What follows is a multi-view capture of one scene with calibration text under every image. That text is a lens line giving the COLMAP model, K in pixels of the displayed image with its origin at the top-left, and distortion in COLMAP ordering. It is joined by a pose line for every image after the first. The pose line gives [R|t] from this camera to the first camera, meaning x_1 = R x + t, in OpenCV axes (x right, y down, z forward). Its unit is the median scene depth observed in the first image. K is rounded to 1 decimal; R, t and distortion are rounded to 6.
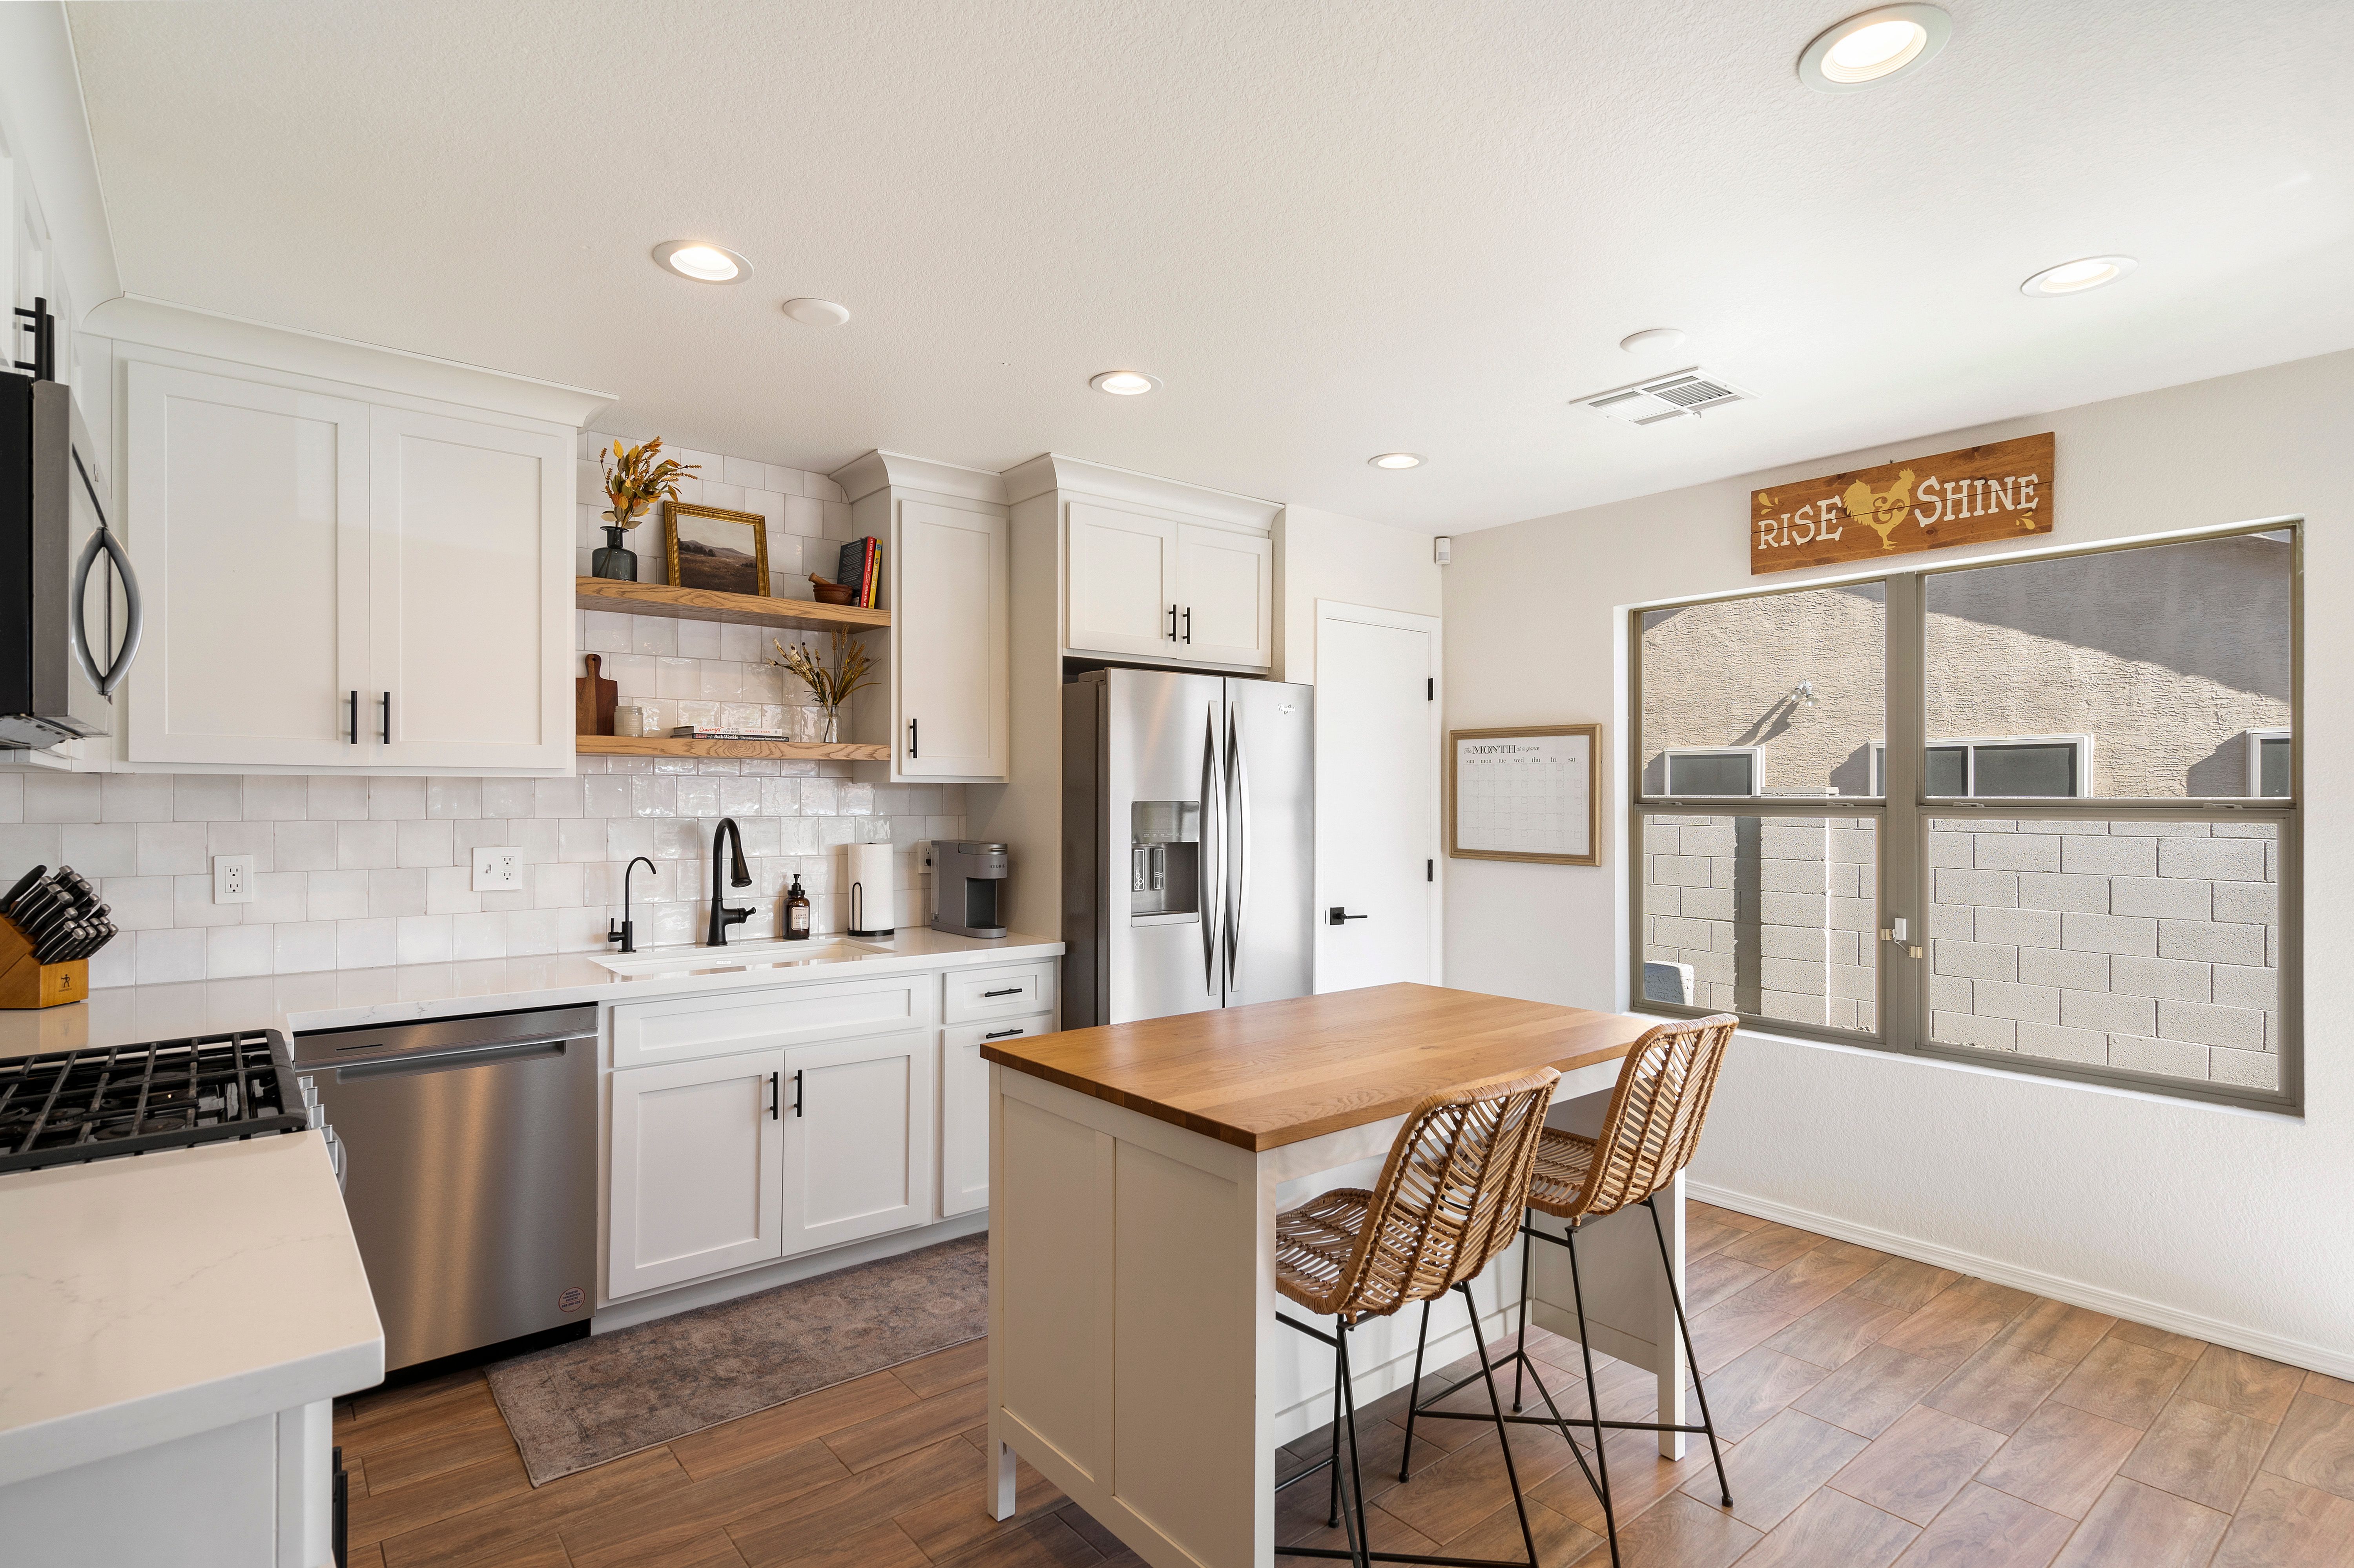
lens RADIAL K [[1176.3, 0, 1171.3], [0, 1176.3, 790.9], [0, 0, 1]] dist [0.004644, 0.001056]
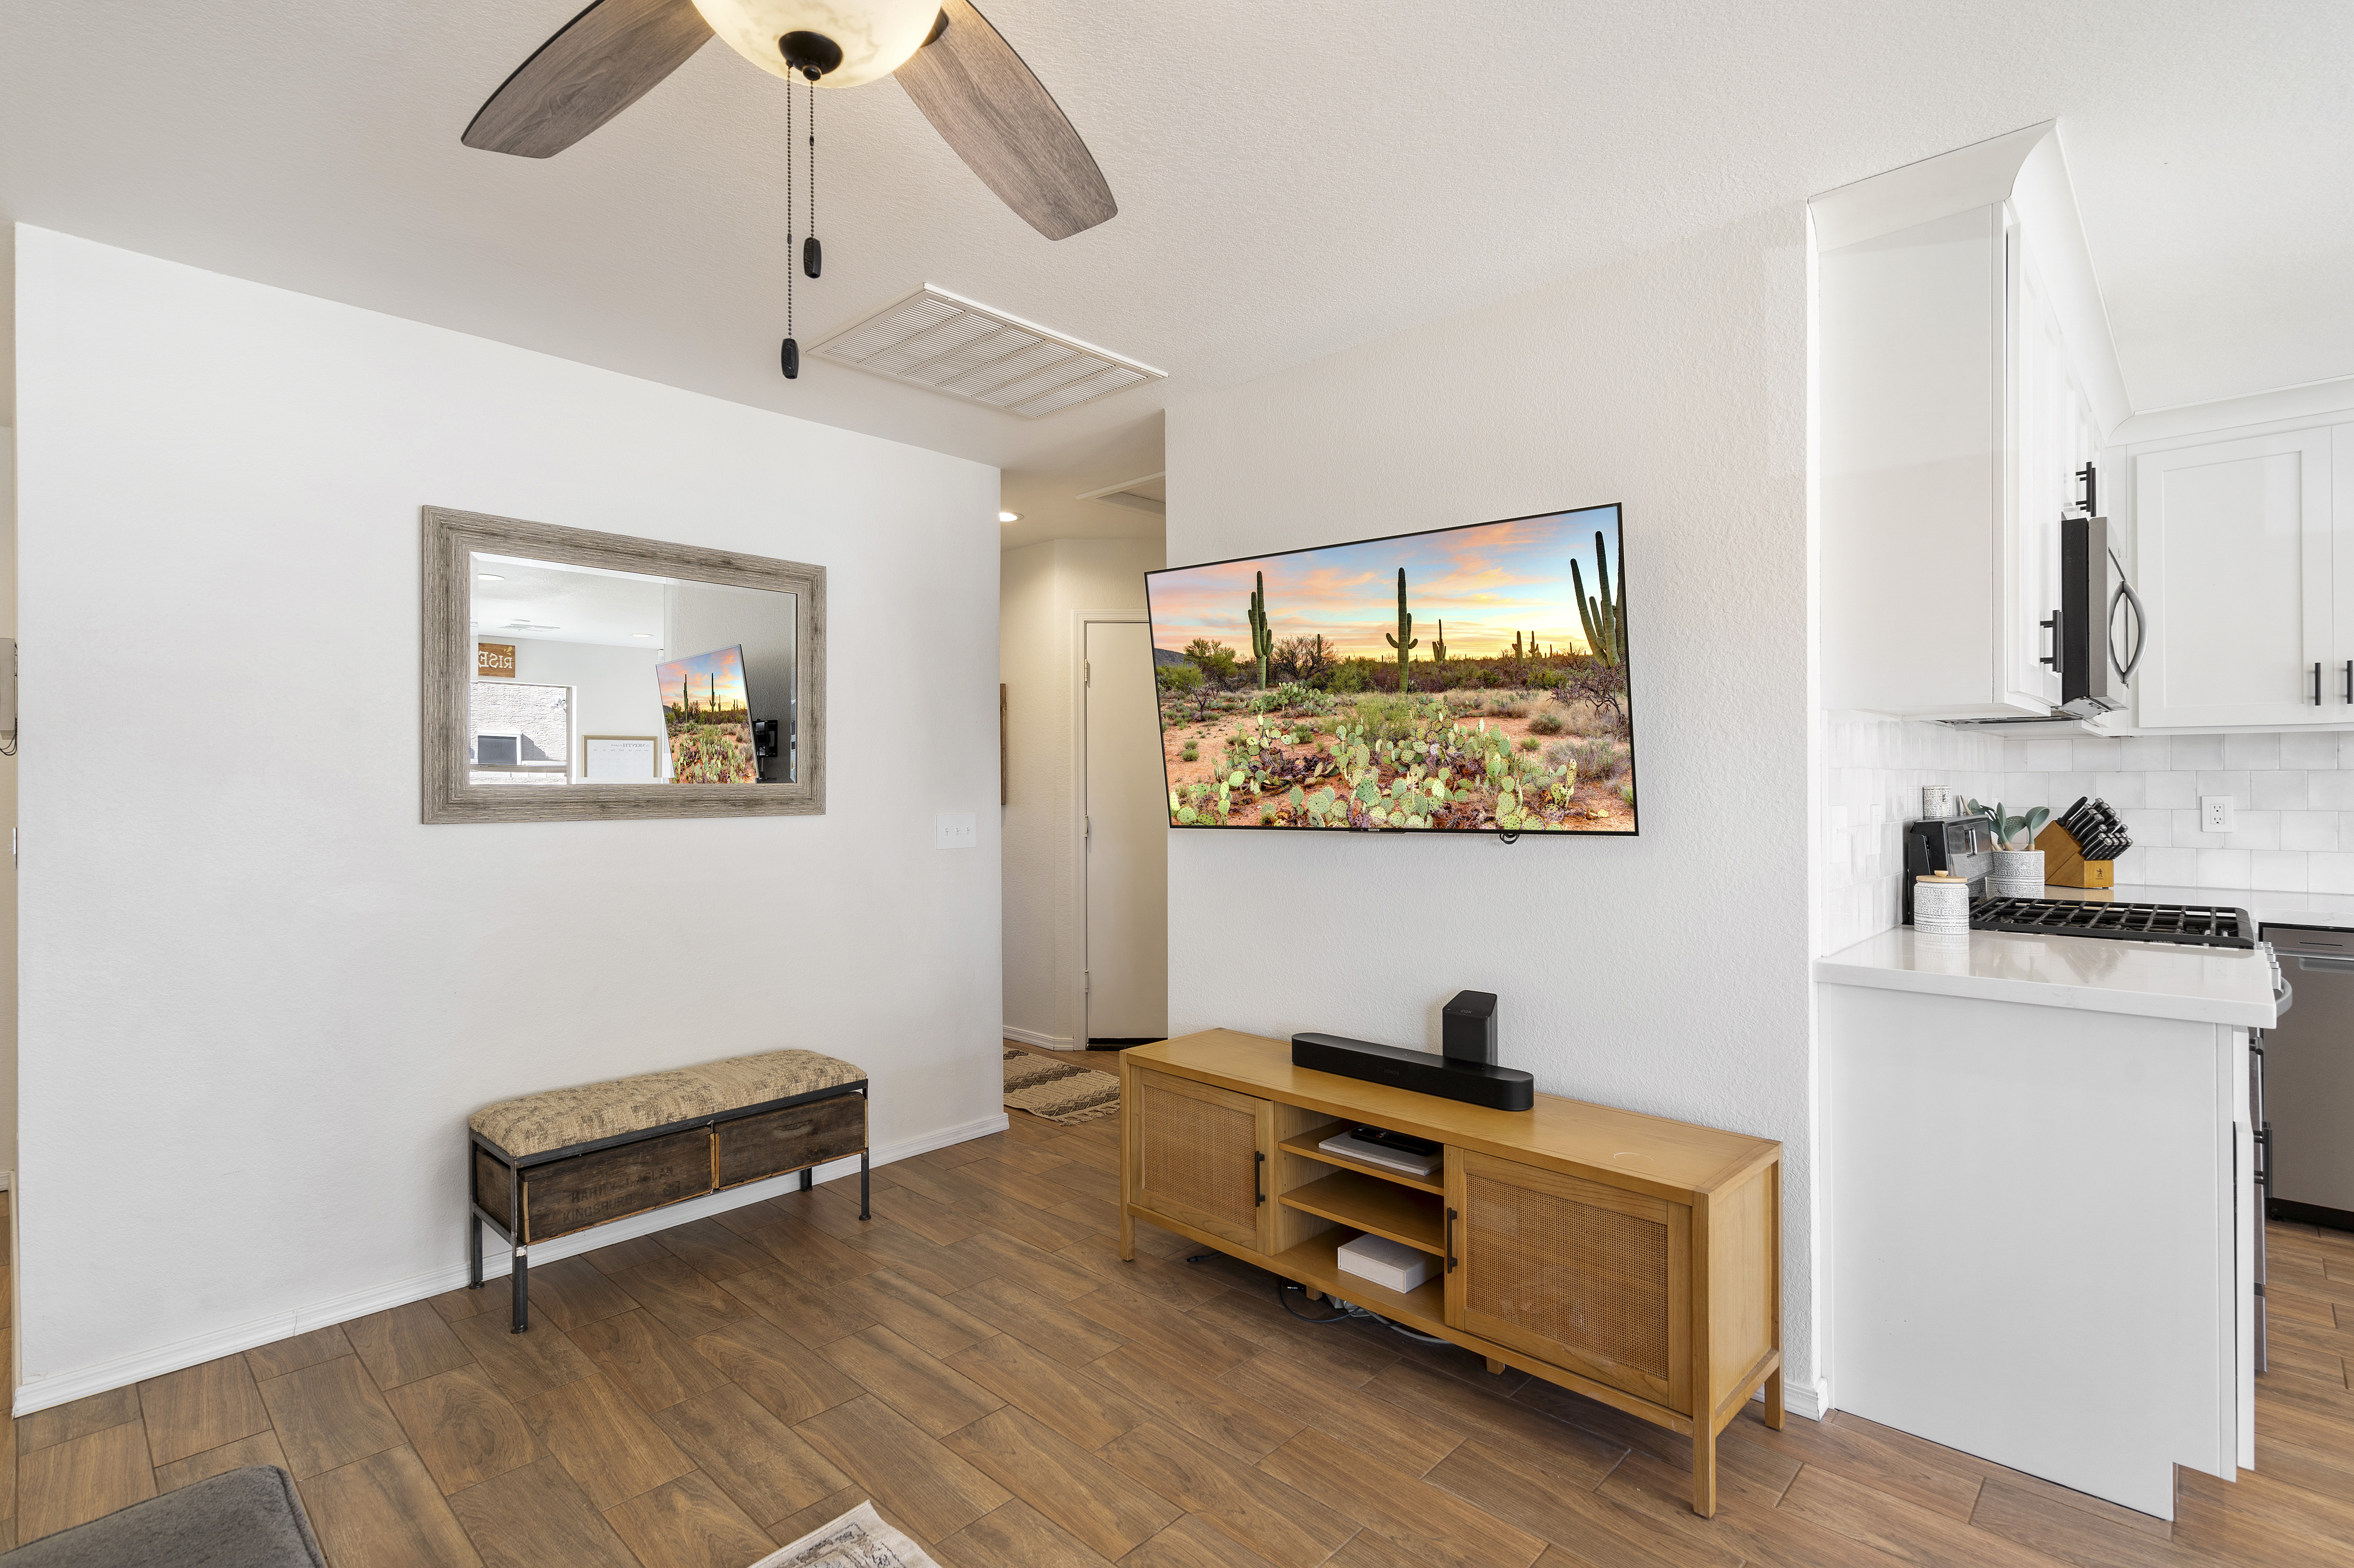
lens RADIAL K [[1091.9, 0, 1178.4], [0, 1091.9, 783.5], [0, 0, 1]] dist [-0.004692, 0.001390]
pose [[0.124363, 0.001396, -0.992236, 0.462851], [0.009433, 0.999952, 0.002589, 0.044236], [0.992192, -0.009681, 0.124344, -0.525184]]
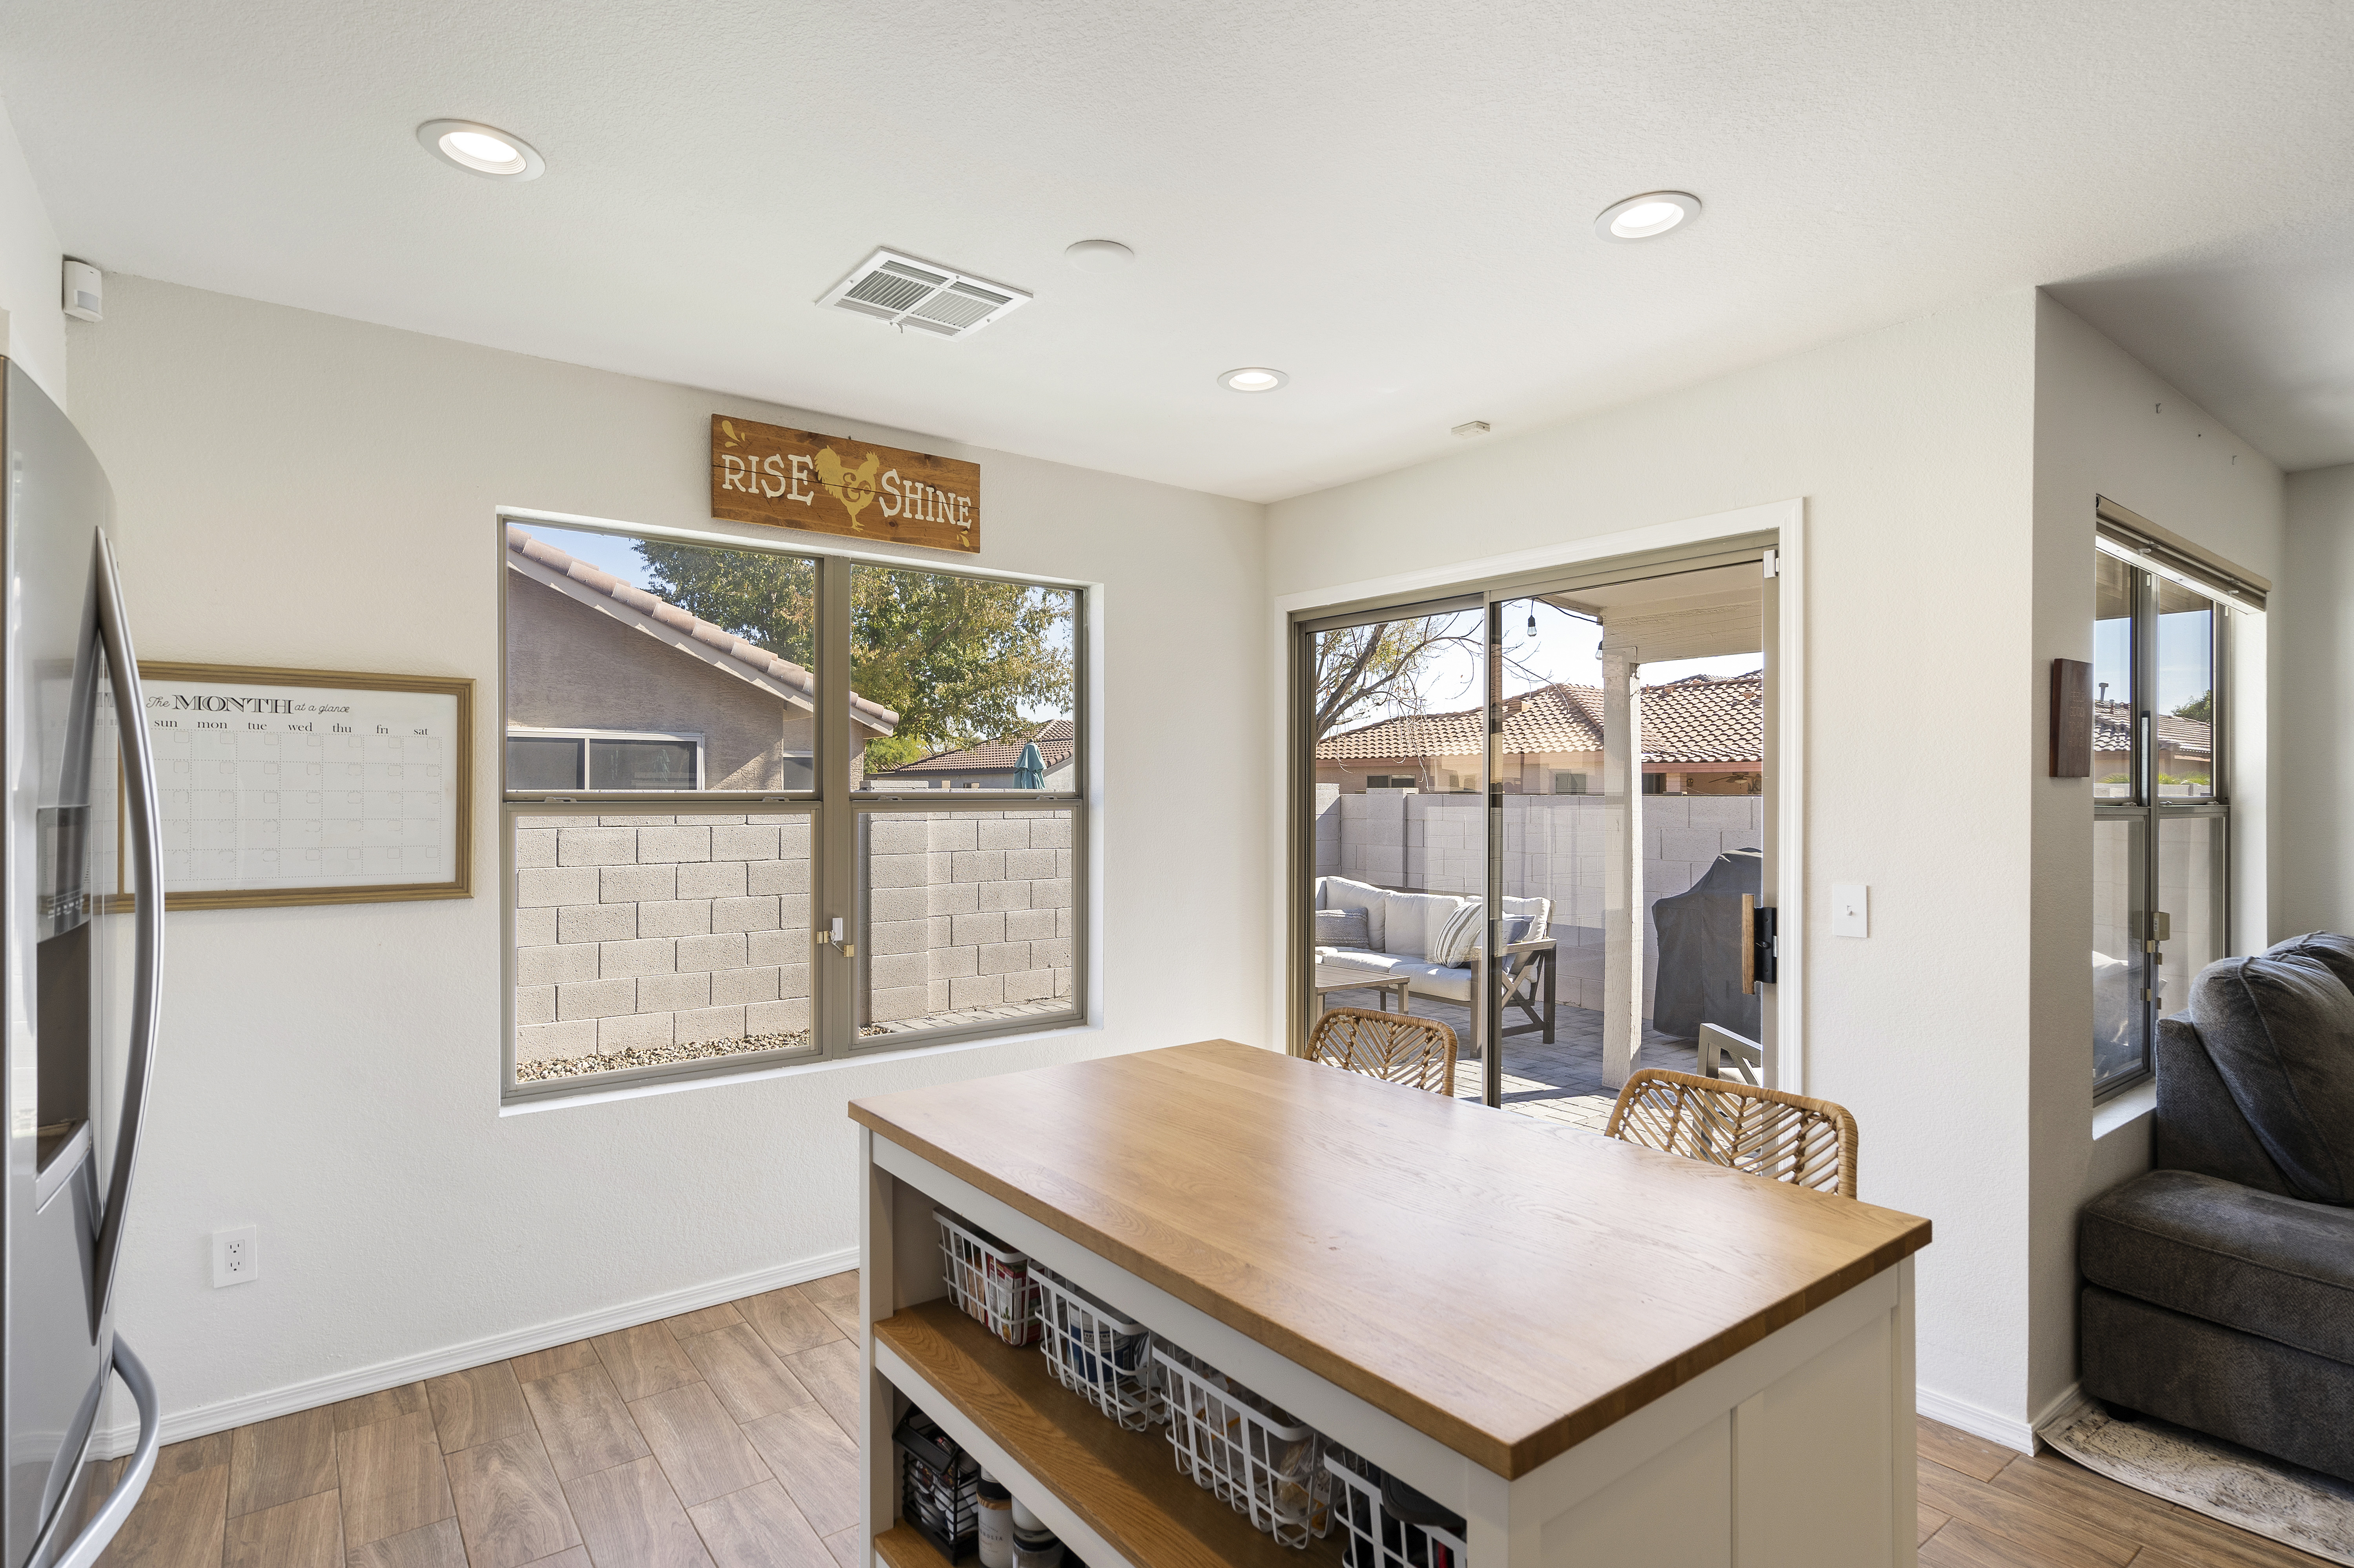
lens RADIAL K [[1176.2, 0, 1172.1], [0, 1176.2, 794.6], [0, 0, 1]] dist [0.004644, 0.001056]
pose [[0.037771, -0.003679, 0.999280, -0.314381], [-0.003969, 0.999985, 0.003832, 0.003665], [-0.999279, -0.004111, 0.037756, 0.670050]]
